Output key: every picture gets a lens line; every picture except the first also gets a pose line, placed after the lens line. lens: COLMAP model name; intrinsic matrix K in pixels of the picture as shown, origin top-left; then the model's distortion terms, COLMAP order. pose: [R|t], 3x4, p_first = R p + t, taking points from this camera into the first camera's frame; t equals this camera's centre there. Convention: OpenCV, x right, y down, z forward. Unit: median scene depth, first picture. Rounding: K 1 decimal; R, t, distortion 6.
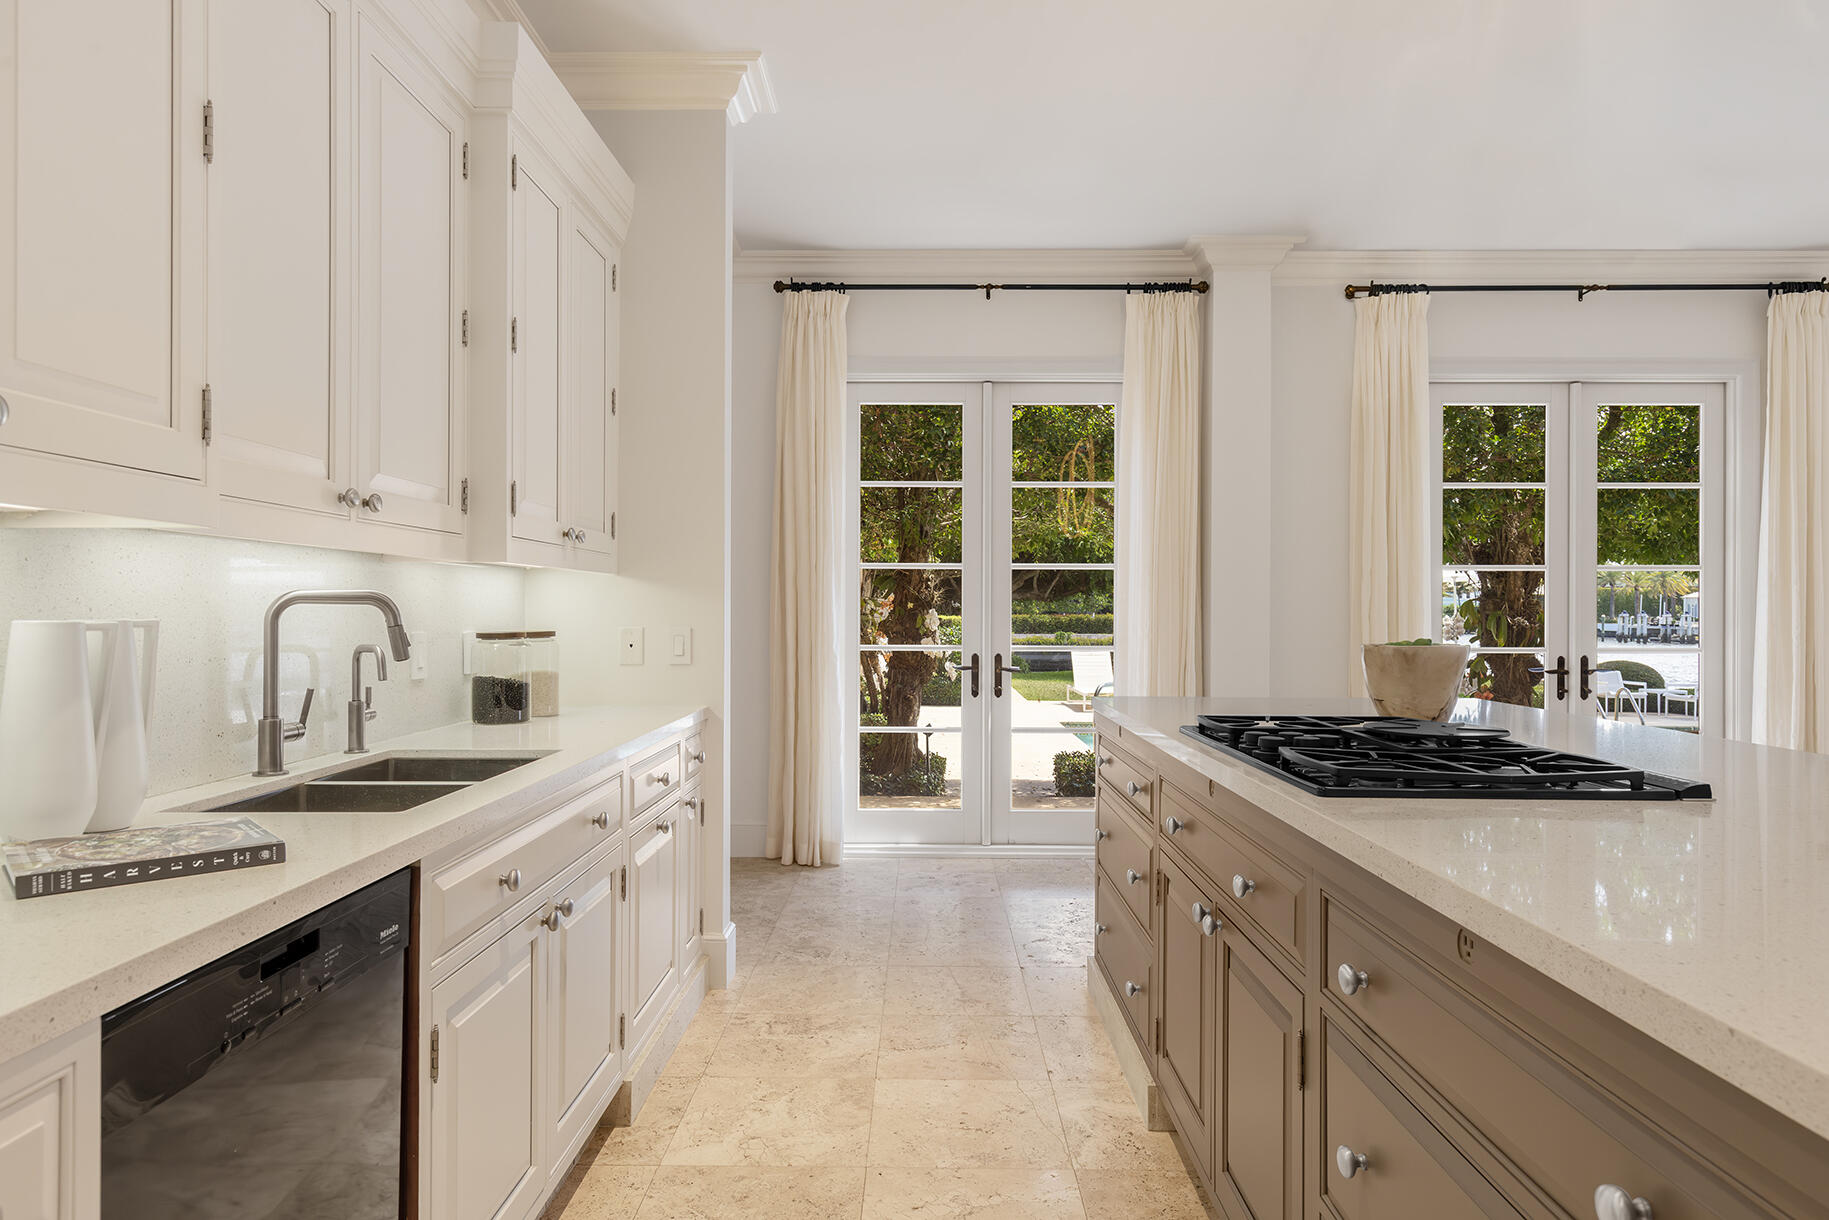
lens RADIAL K [[1095.8, 0, 914.5], [0, 1095.8, 610.0], [0, 0, 1]] dist [0.003688, -0.001491]
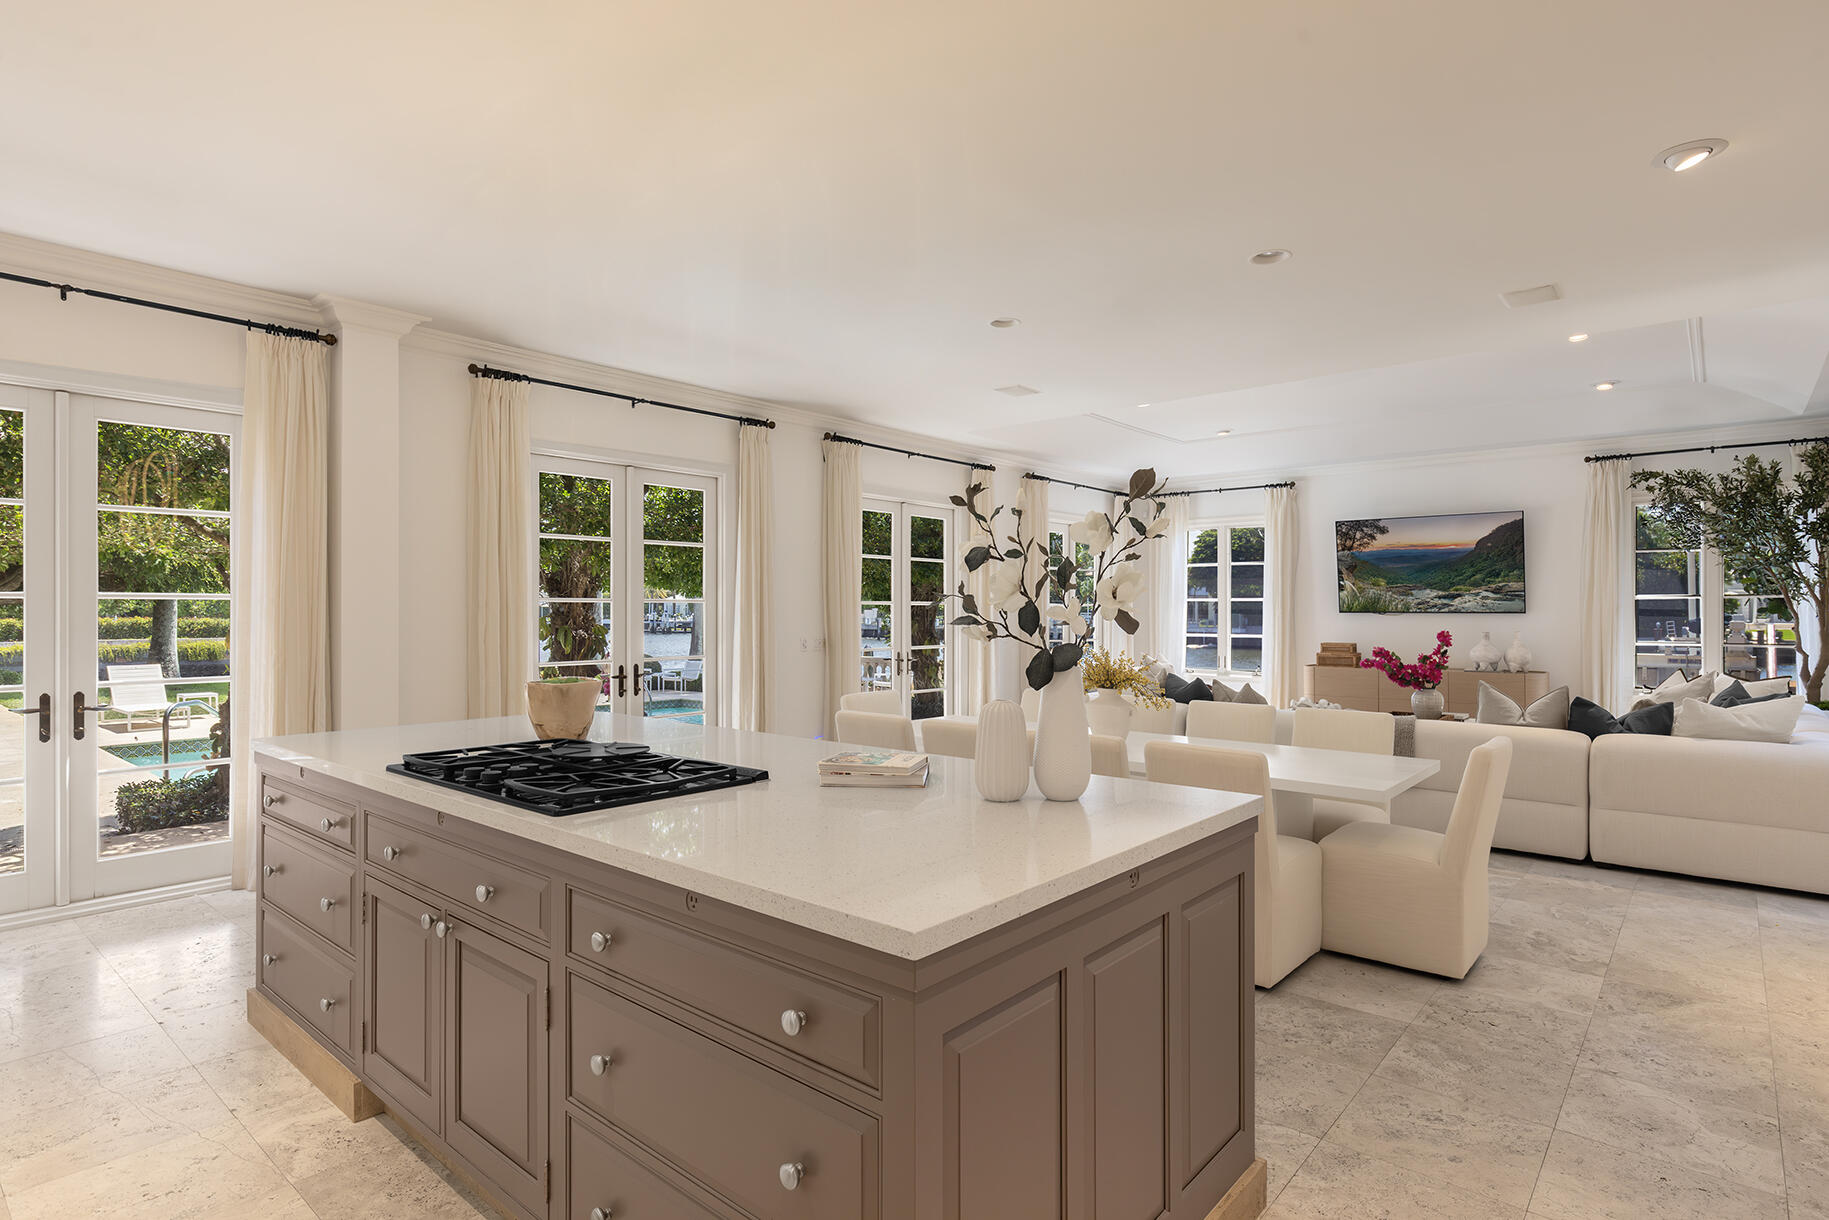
lens RADIAL K [[941.9, 0, 914.5], [0, 941.9, 610.0], [0, 0, 1]] dist [0.000426, 0.001253]
pose [[0.643389, -0.001386, 0.765538, -0.125793], [0.000865, 0.999999, 0.001083, -0.046536], [-0.765539, -0.000034, 0.643389, -0.060577]]
